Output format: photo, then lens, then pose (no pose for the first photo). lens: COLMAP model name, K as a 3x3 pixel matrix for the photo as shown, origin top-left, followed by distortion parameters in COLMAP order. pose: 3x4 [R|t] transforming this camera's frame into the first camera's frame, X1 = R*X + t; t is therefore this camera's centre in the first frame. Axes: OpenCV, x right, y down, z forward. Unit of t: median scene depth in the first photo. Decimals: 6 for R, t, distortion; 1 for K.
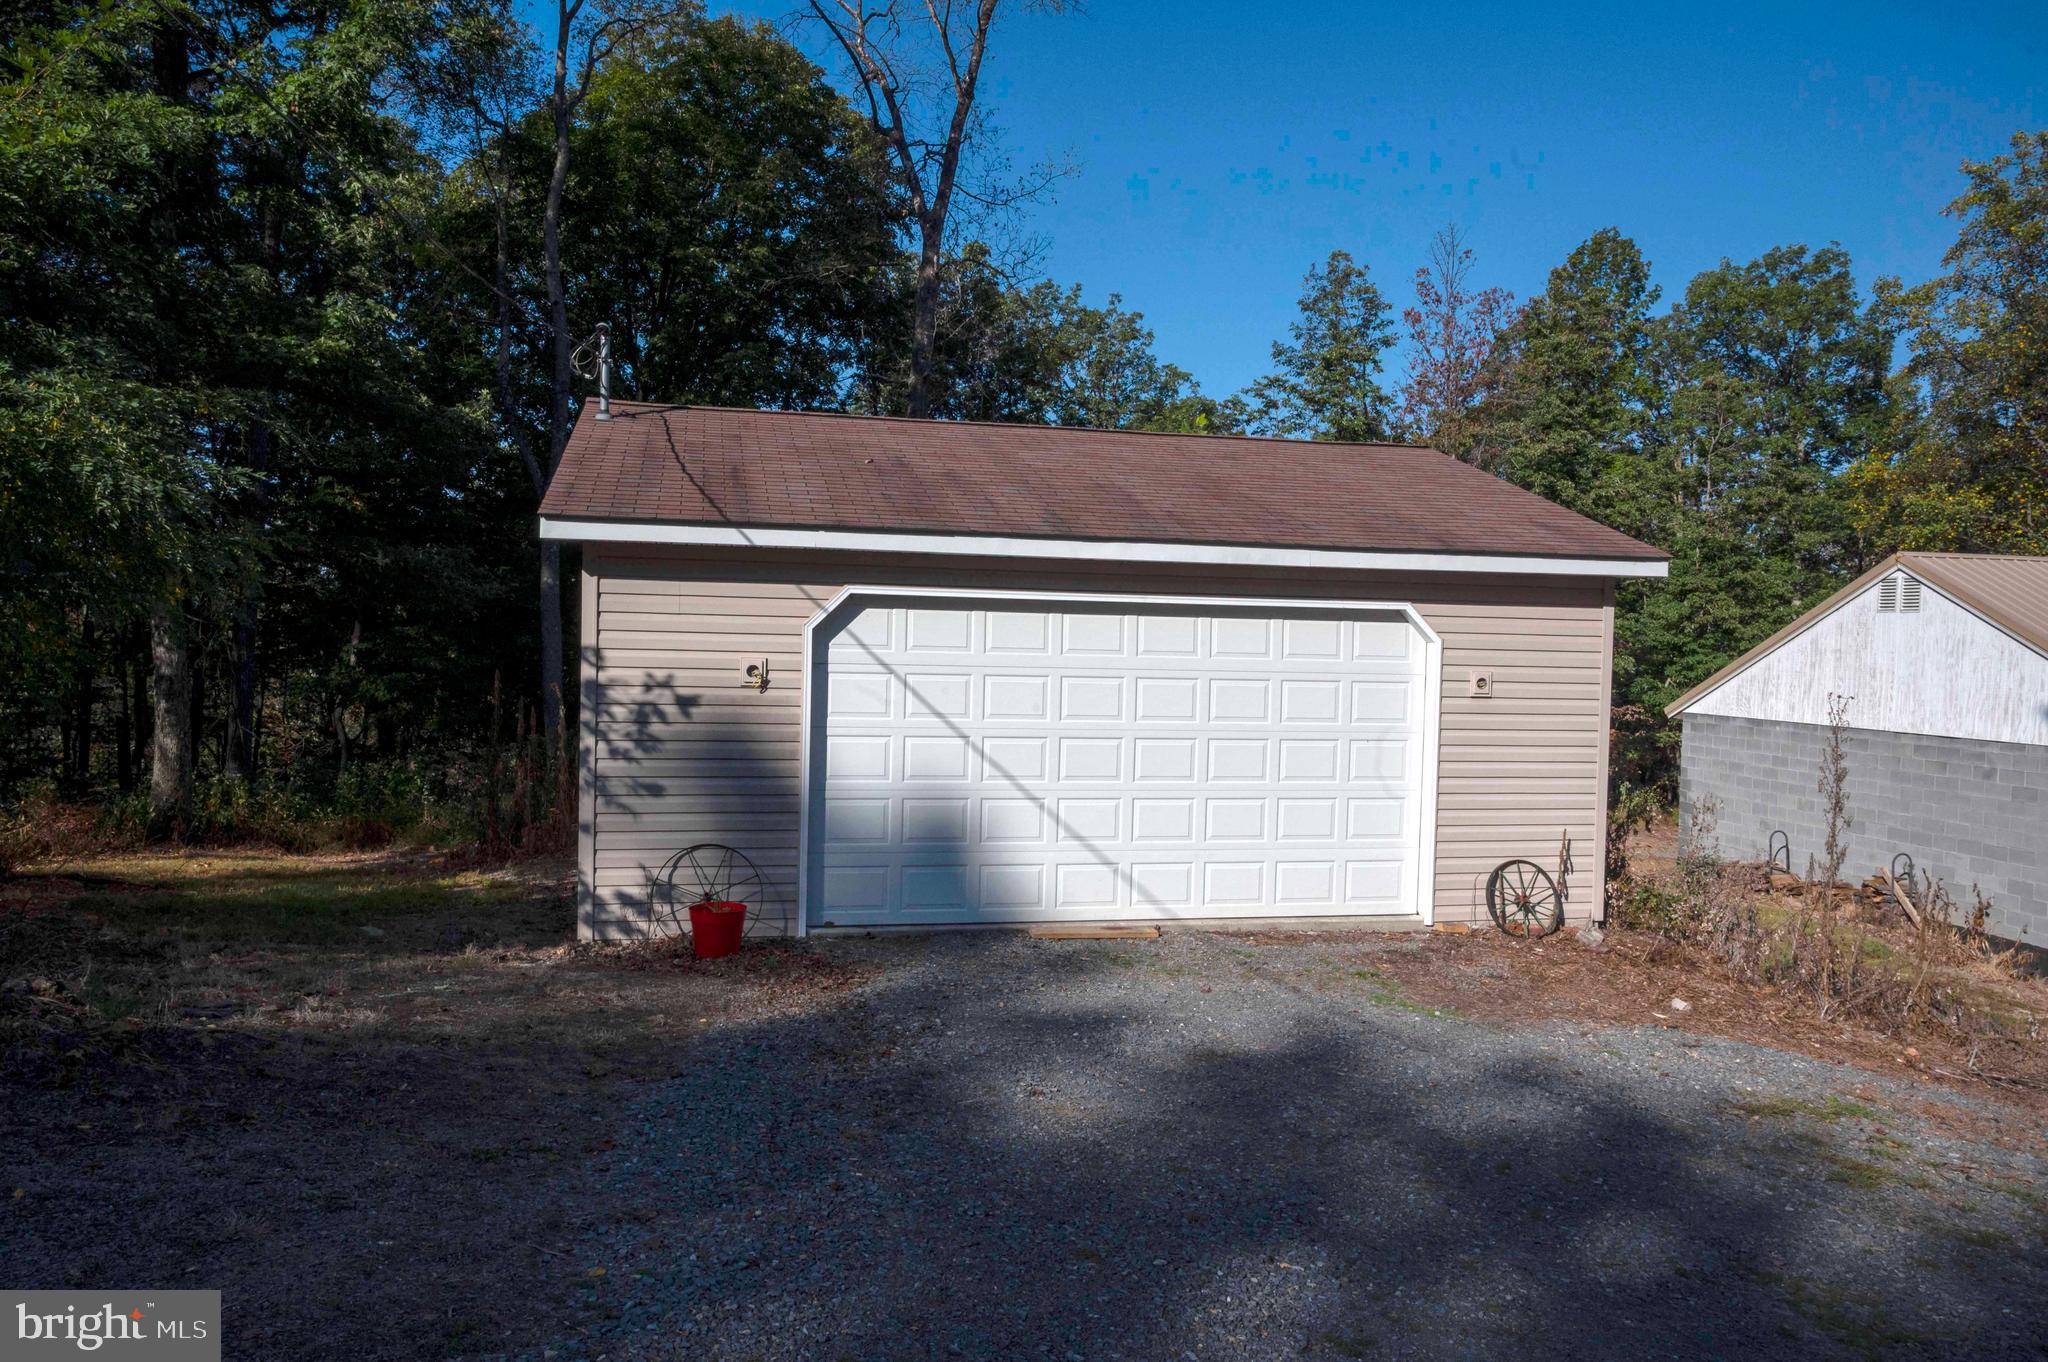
lens RADIAL K [[1453.7, 0, 1021.7], [0, 1453.7, 675.2], [0, 0, 1]] dist [0.001253, 0.009680]
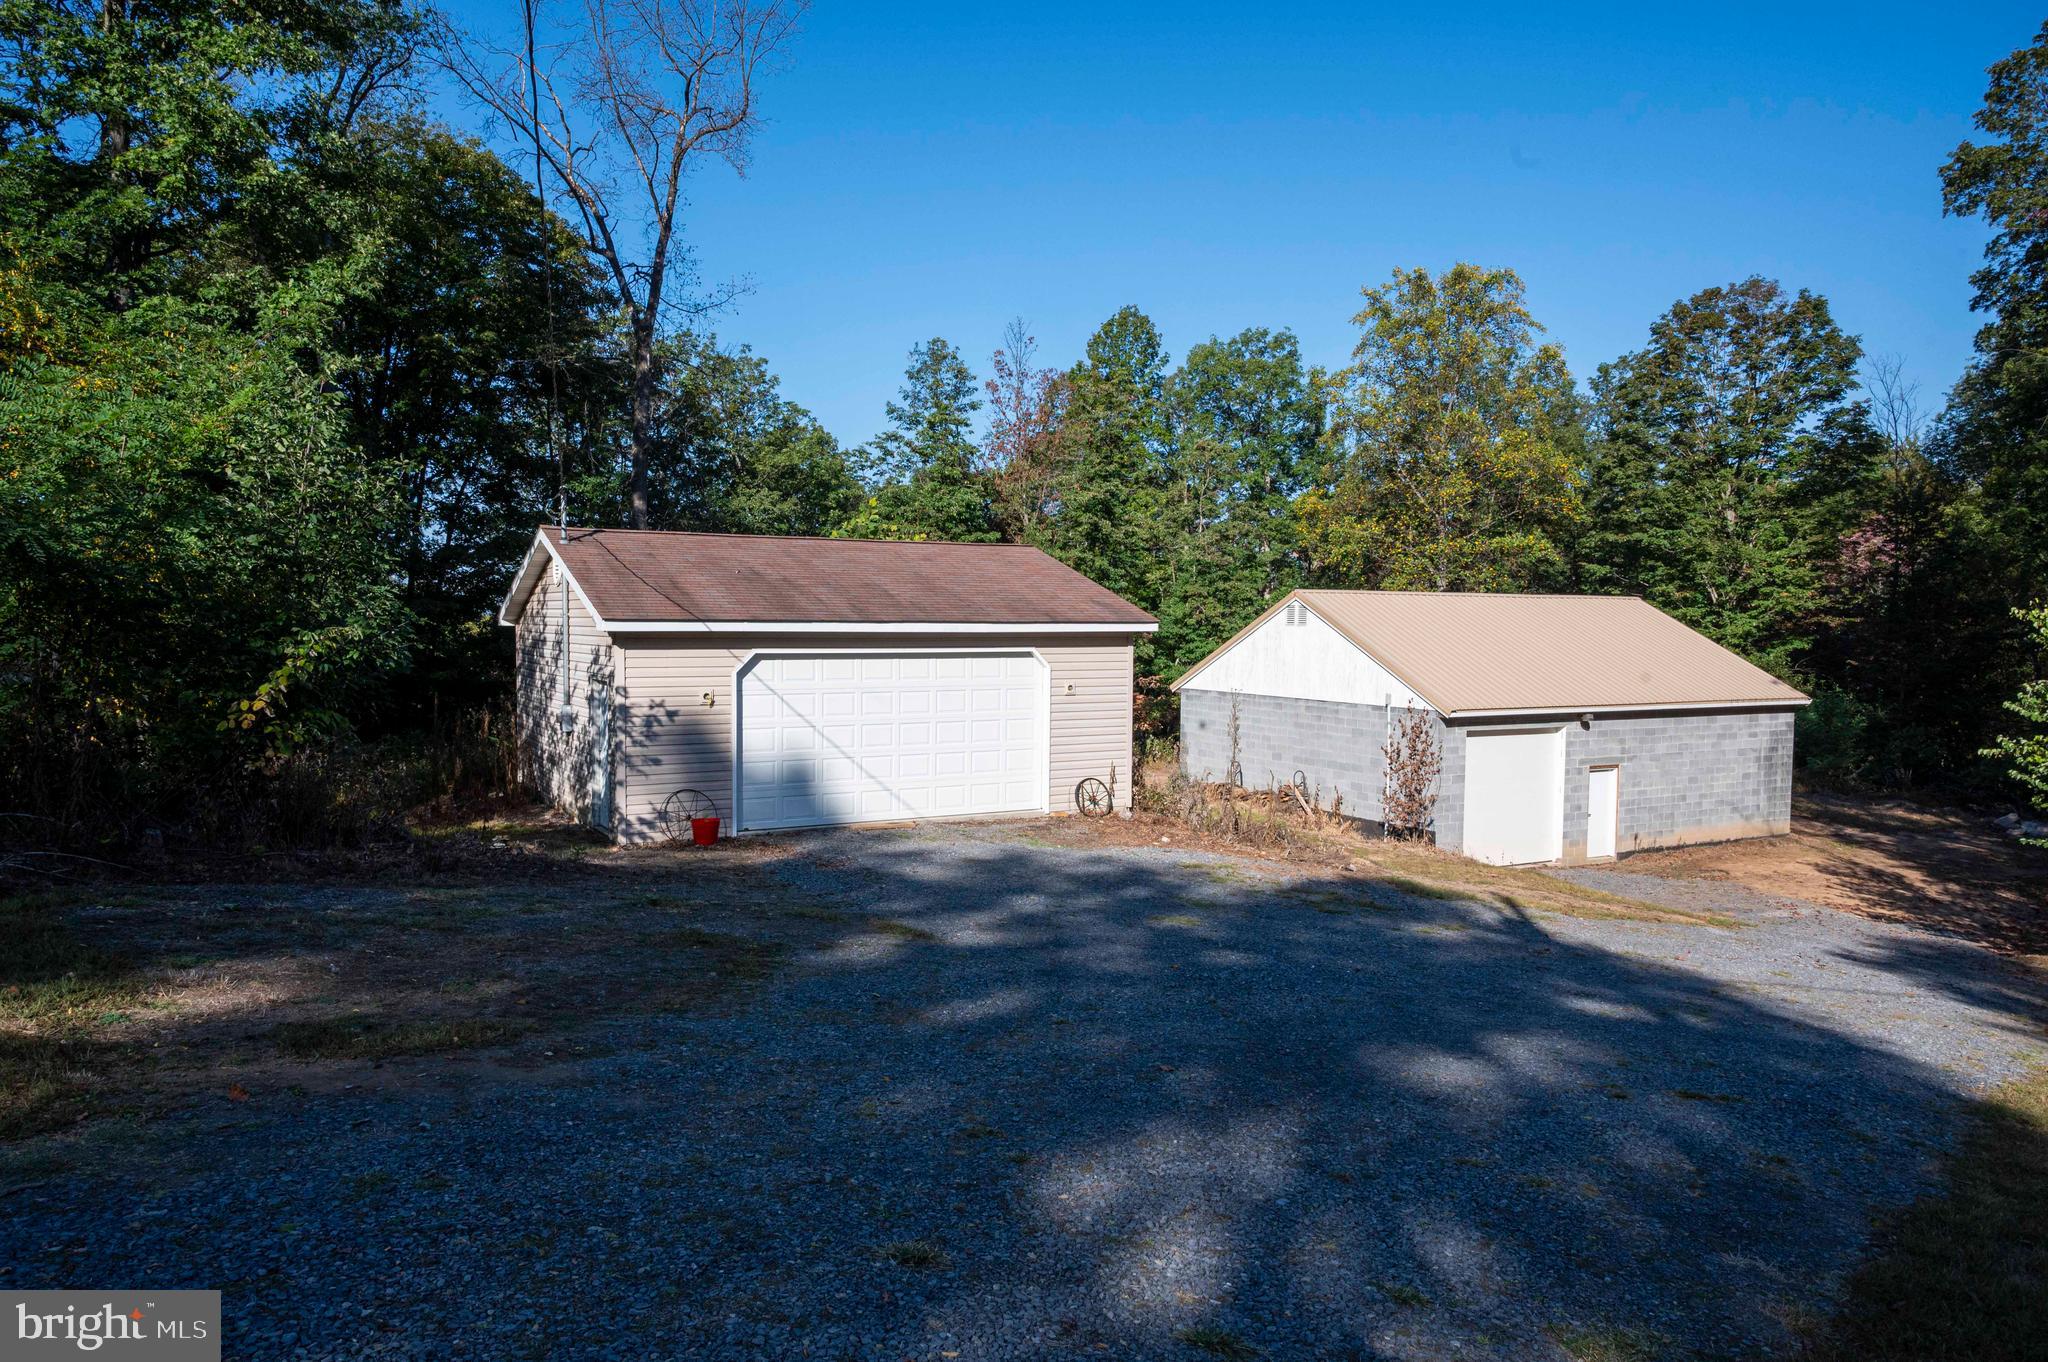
lens RADIAL K [[1368.9, 0, 1024.0], [0, 1368.9, 681.0], [0, 0, 1]] dist [0.023257, 0.003432]
pose [[0.955538, -0.030405, 0.293297, -0.097514], [0.023622, 0.999366, 0.026643, -0.018781], [-0.293921, -0.018530, 0.955650, -0.254792]]
